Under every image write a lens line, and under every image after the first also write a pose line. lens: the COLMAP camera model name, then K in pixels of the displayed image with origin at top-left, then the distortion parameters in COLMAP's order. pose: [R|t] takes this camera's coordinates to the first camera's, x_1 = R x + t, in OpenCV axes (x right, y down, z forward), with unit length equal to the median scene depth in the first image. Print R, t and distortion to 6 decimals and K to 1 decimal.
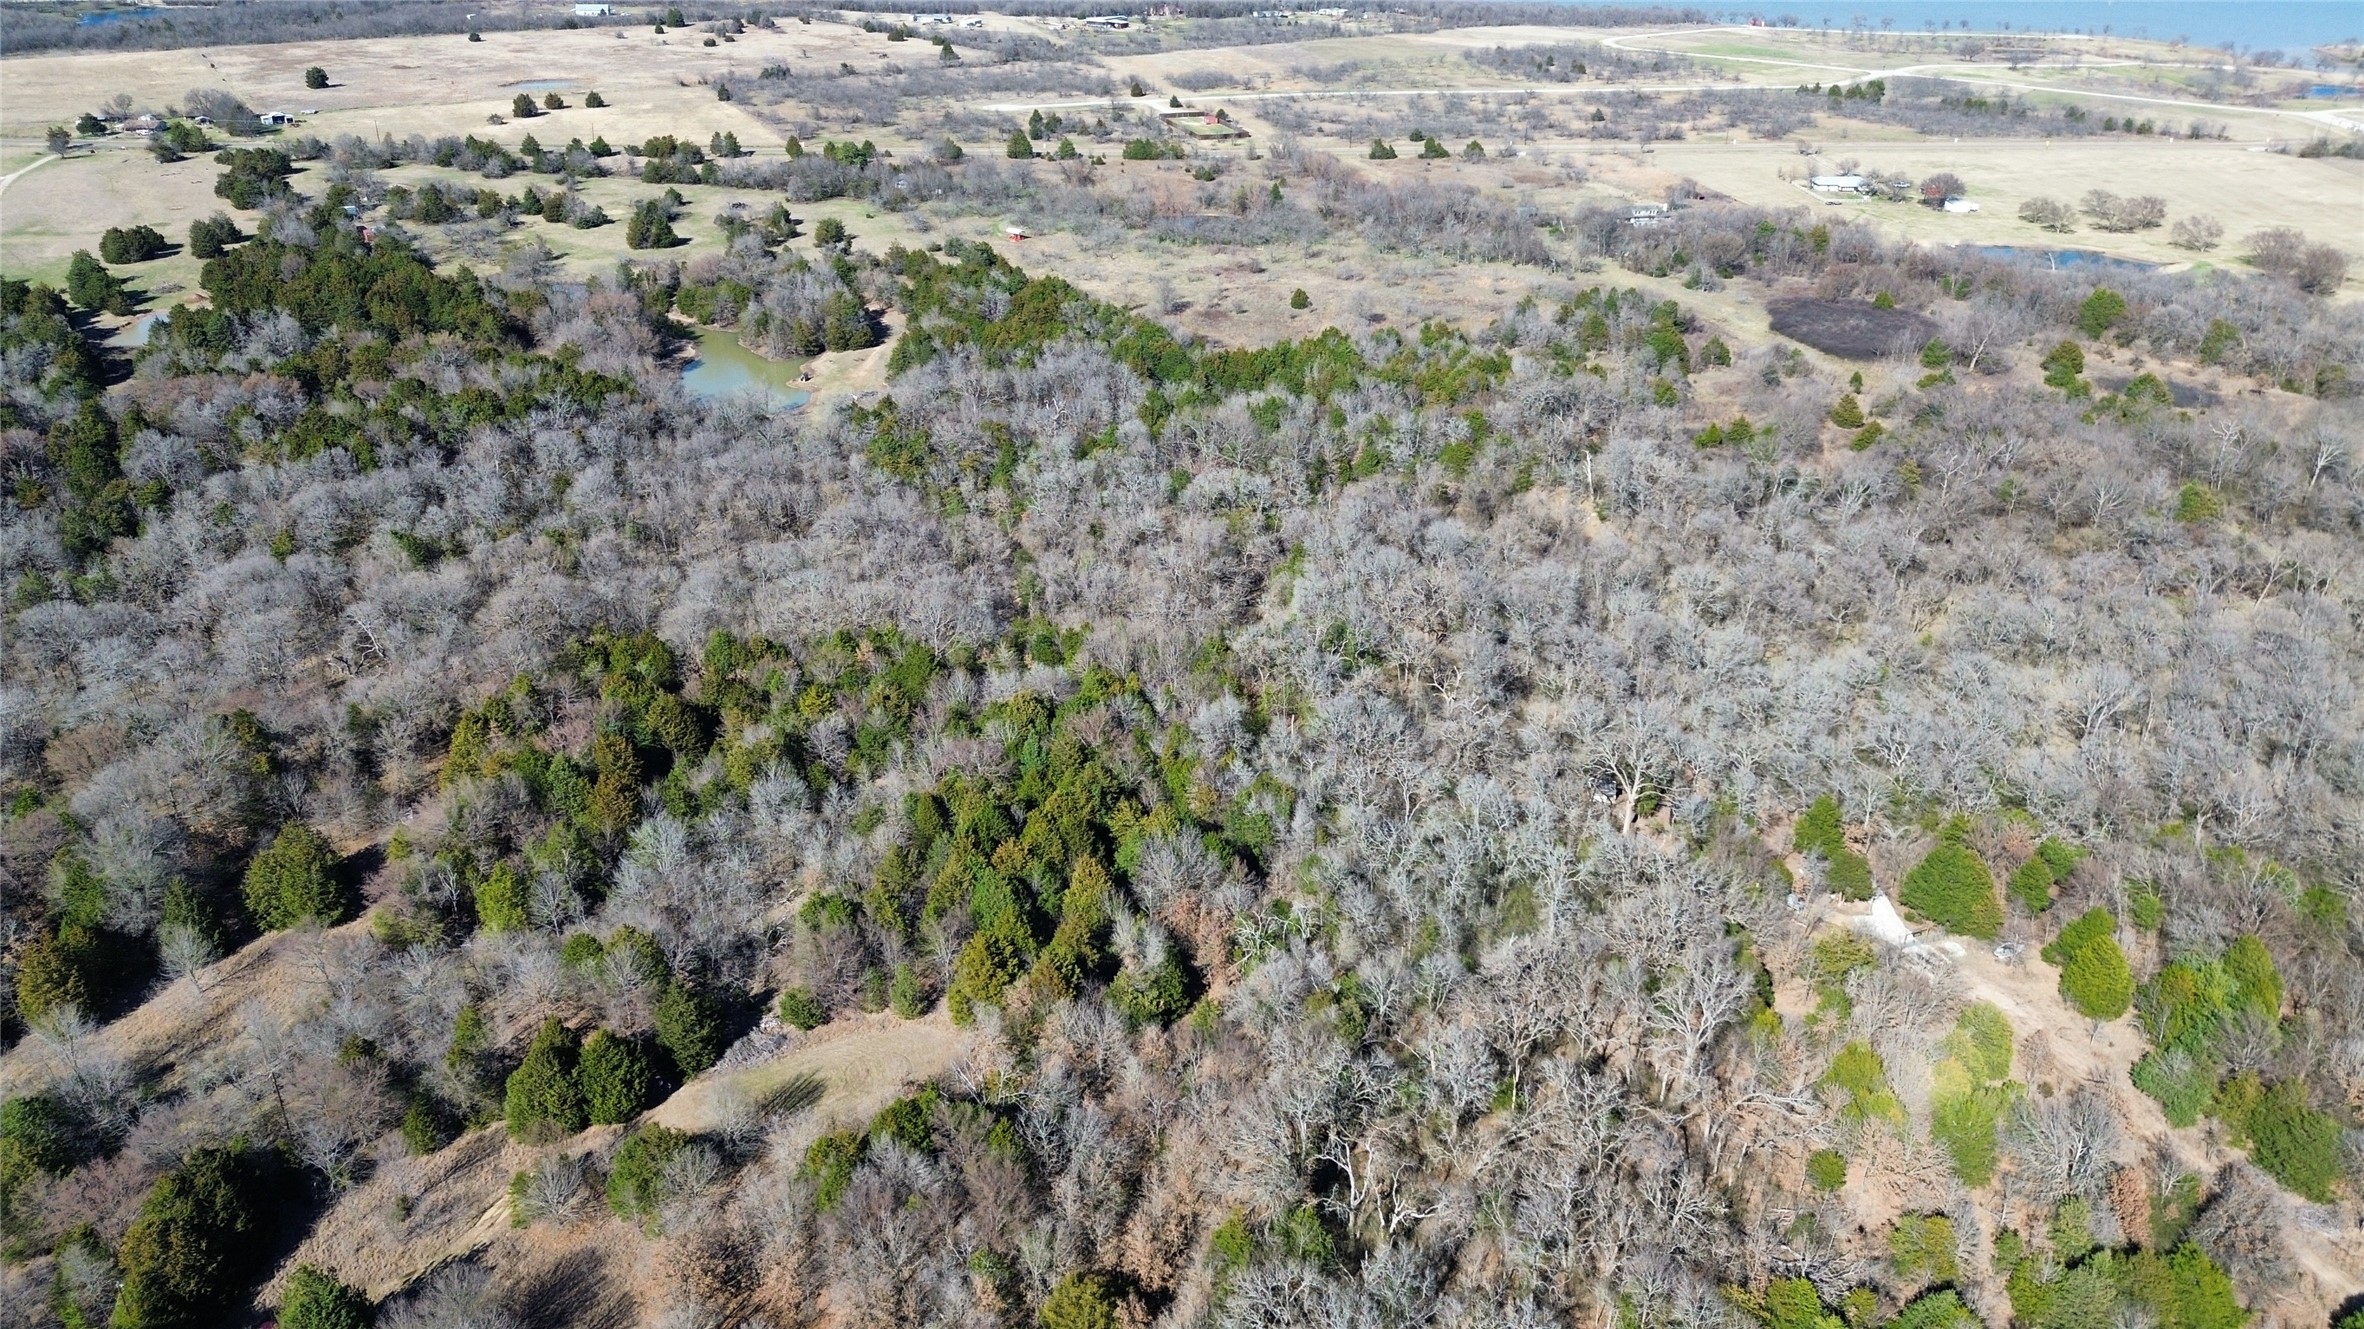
lens RADIAL K [[1683.3, 0, 1182.0], [0, 1683.3, 664.5], [0, 0, 1]] dist [0.057369, -0.037614]
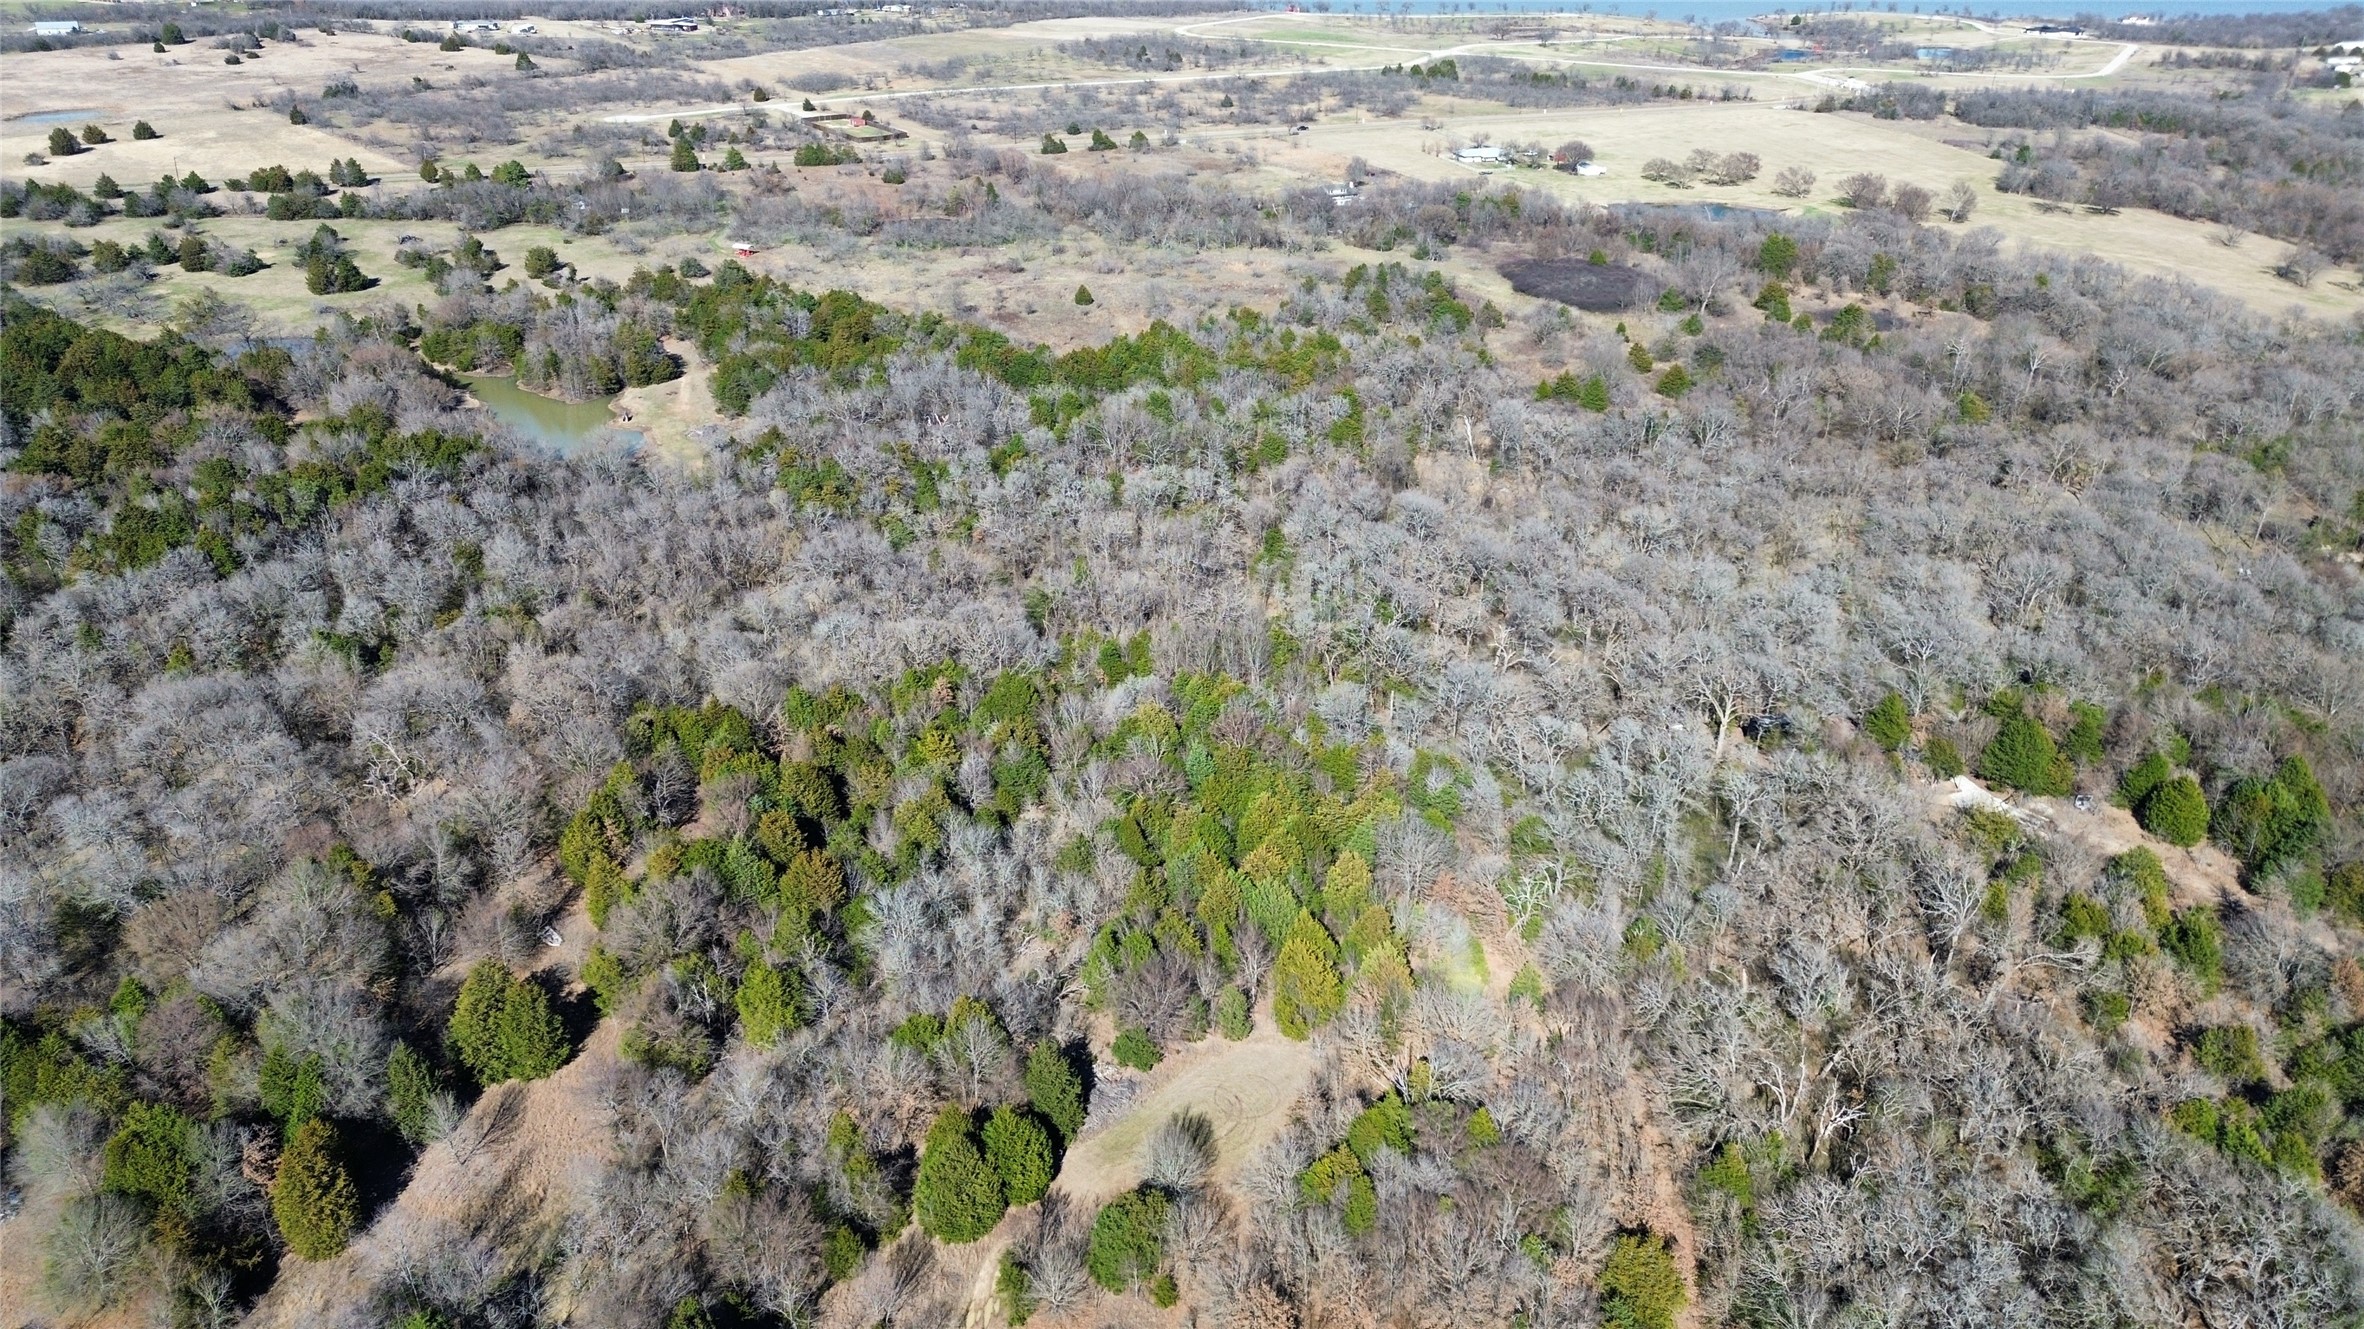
lens RADIAL K [[1683.3, 0, 1182.0], [0, 1683.3, 664.5], [0, 0, 1]] dist [0.057369, -0.037614]
pose [[0.954154, -0.134027, 0.267632, -0.131559], [0.133202, 0.990859, 0.021324, -0.010031], [-0.268043, 0.015302, 0.963285, 0.017777]]
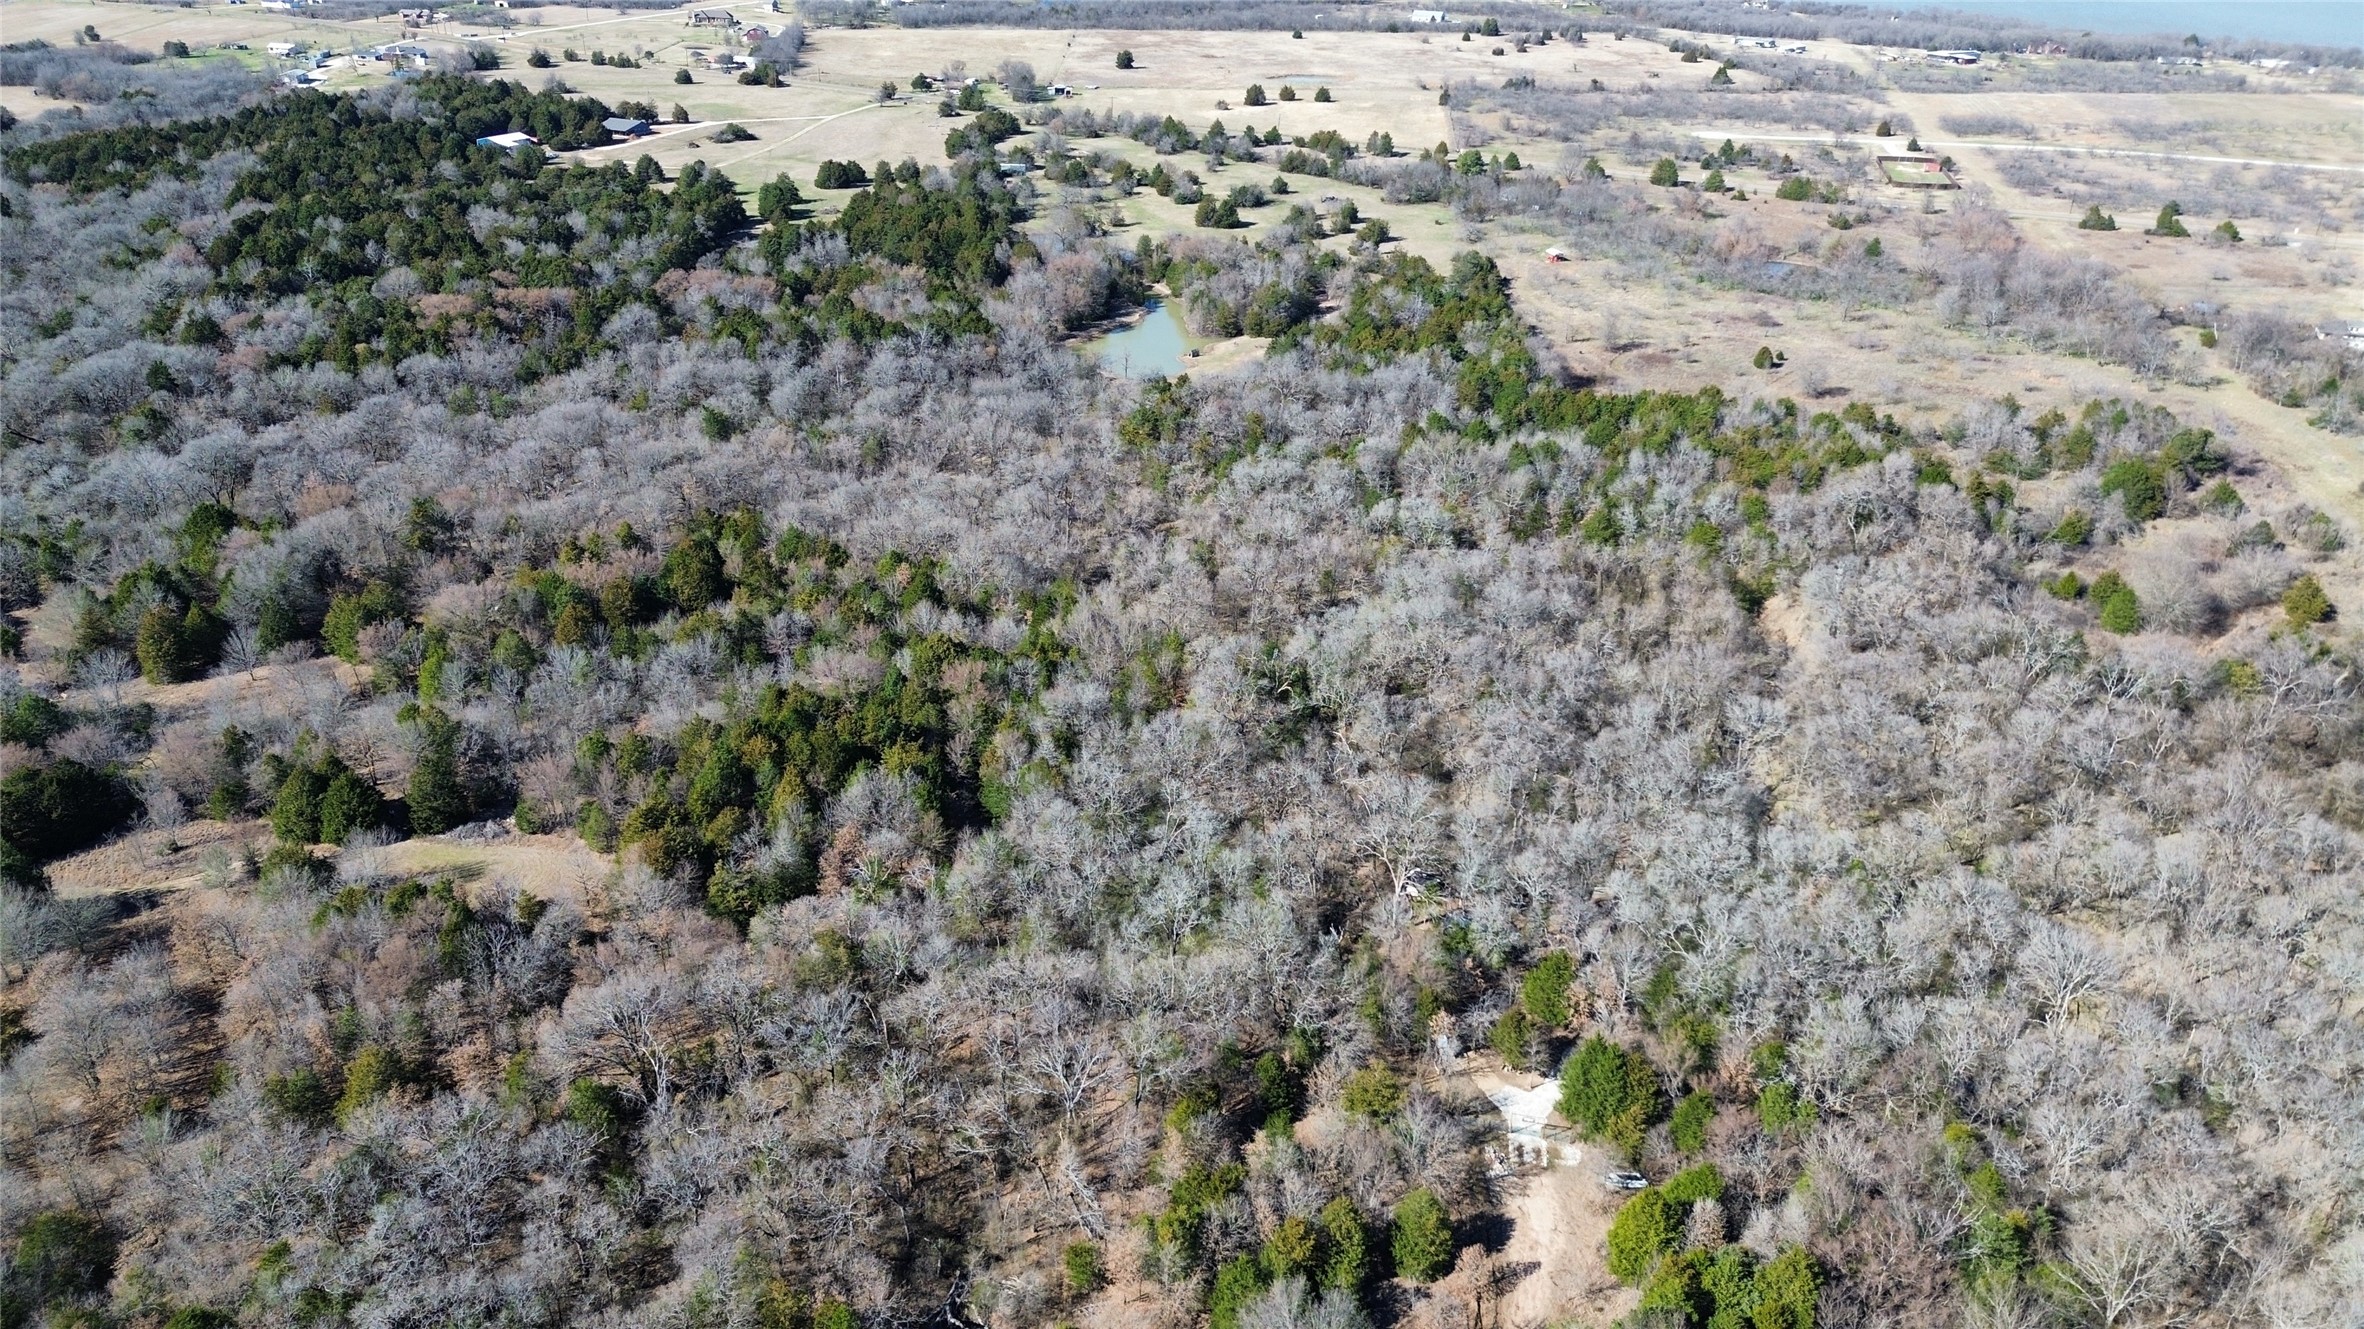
lens RADIAL K [[1683.3, 0, 1182.0], [0, 1683.3, 664.5], [0, 0, 1]] dist [0.057369, -0.037614]
pose [[0.844582, 0.242810, -0.477205, 0.214217], [-0.247264, 0.967408, 0.054612, -0.023860], [0.474912, 0.071871, 0.877093, 0.052500]]
